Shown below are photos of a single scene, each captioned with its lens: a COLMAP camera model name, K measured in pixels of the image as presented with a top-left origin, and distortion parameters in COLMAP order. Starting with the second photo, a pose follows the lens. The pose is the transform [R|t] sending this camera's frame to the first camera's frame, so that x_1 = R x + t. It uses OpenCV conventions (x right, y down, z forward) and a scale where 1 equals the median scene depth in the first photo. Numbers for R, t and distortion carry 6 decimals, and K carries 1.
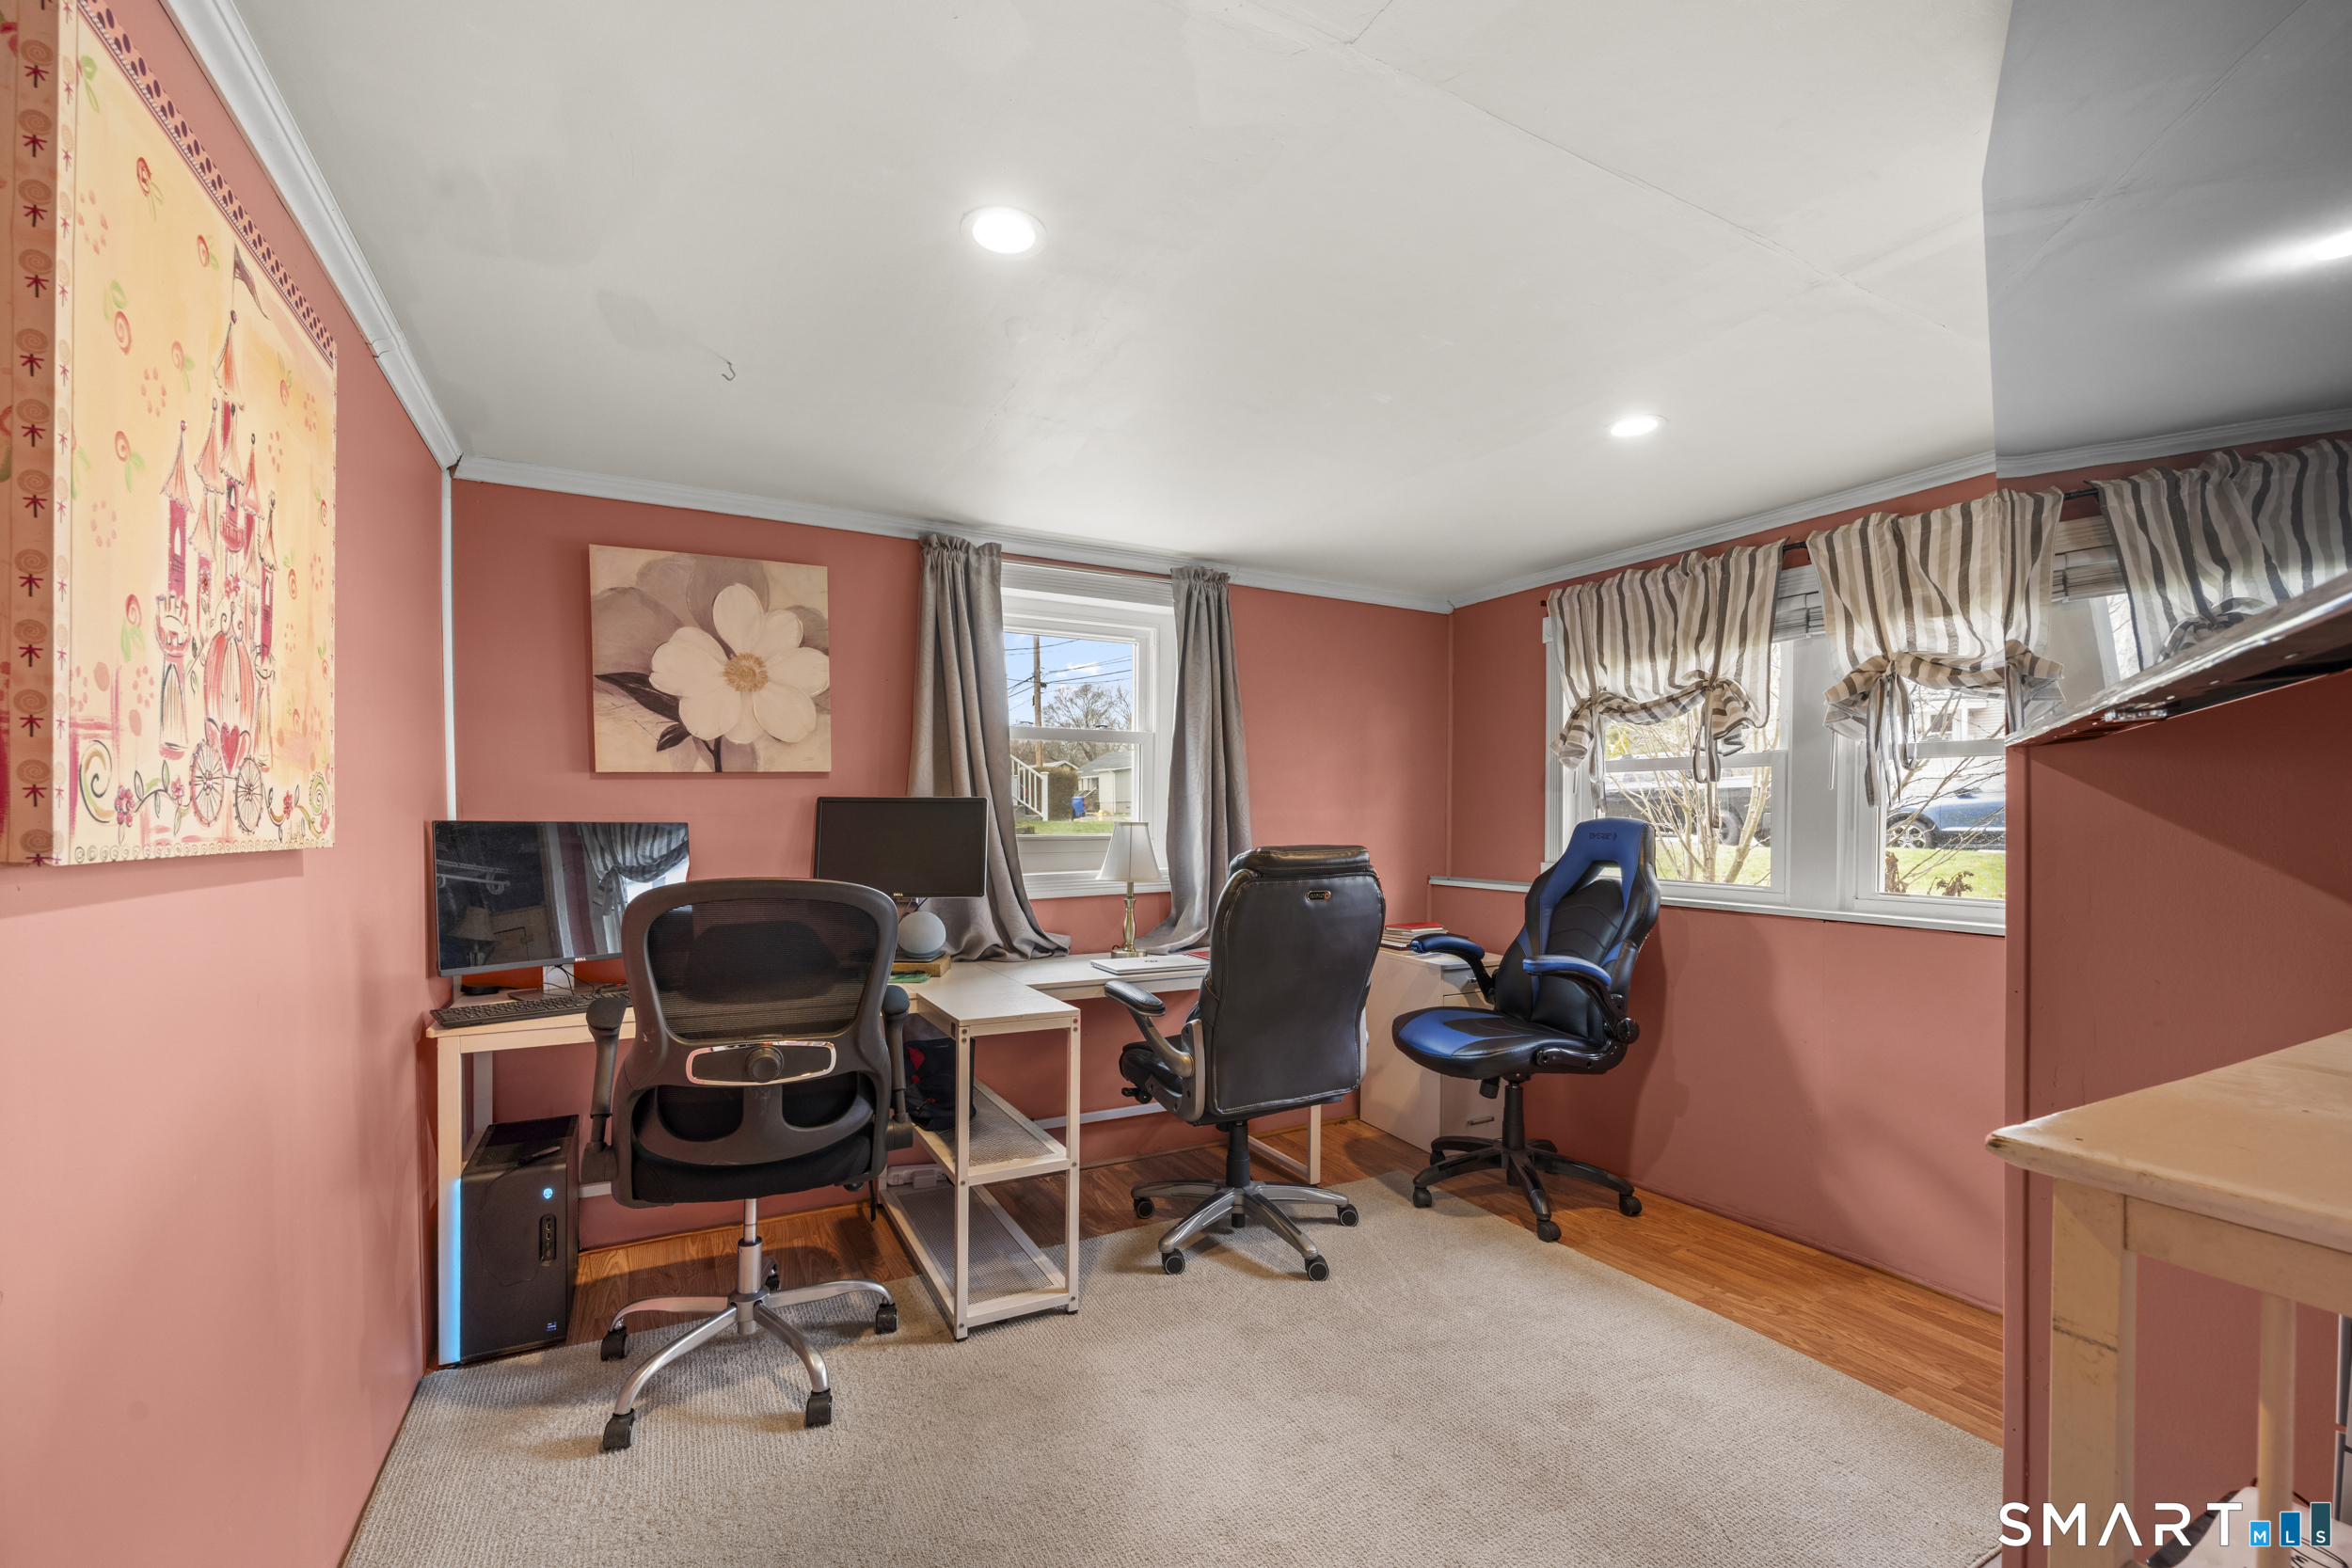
lens RADIAL K [[938.1, 0, 1176.0], [0, 938.1, 823.5], [0, 0, 1]] dist [-0.000596, 0.000211]
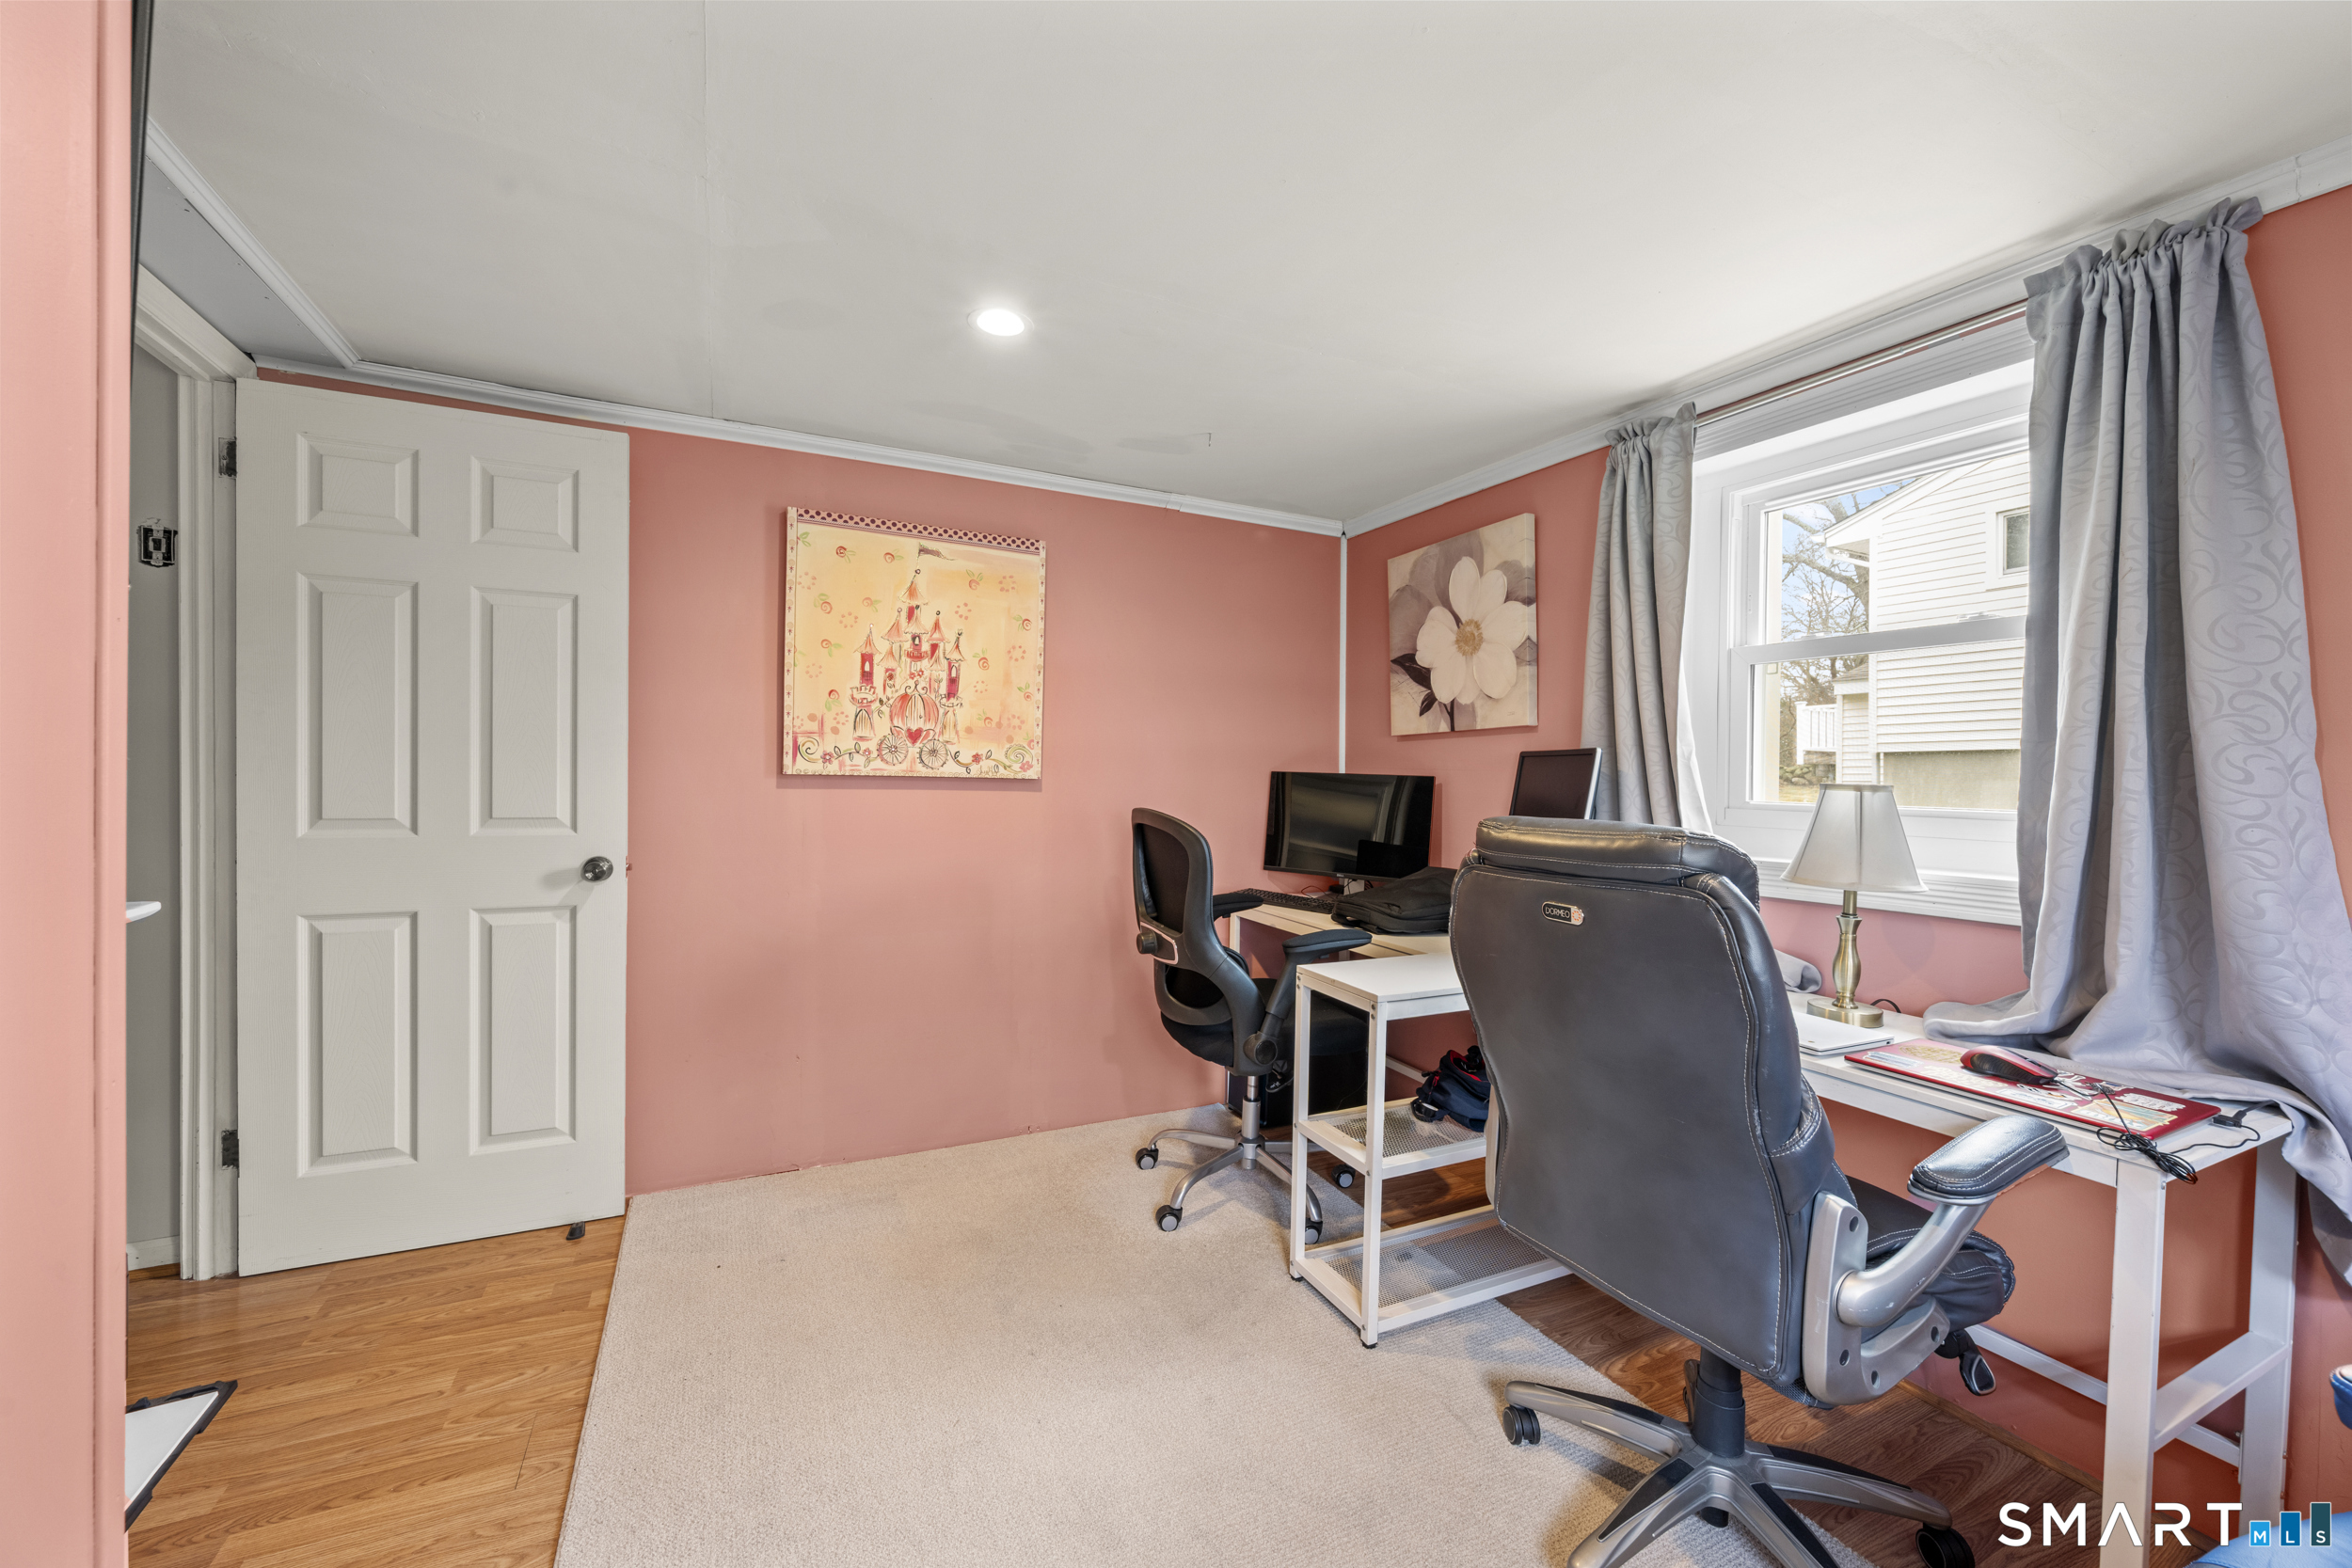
lens RADIAL K [[938.1, 0, 1184.4], [0, 938.1, 784.8], [0, 0, 1]] dist [-0.000596, 0.000211]
pose [[-0.021828, 0.012135, -0.999688, 0.633826], [-0.024038, 0.999631, 0.012659, 0.002145], [0.999473, 0.024306, -0.021529, 0.710745]]
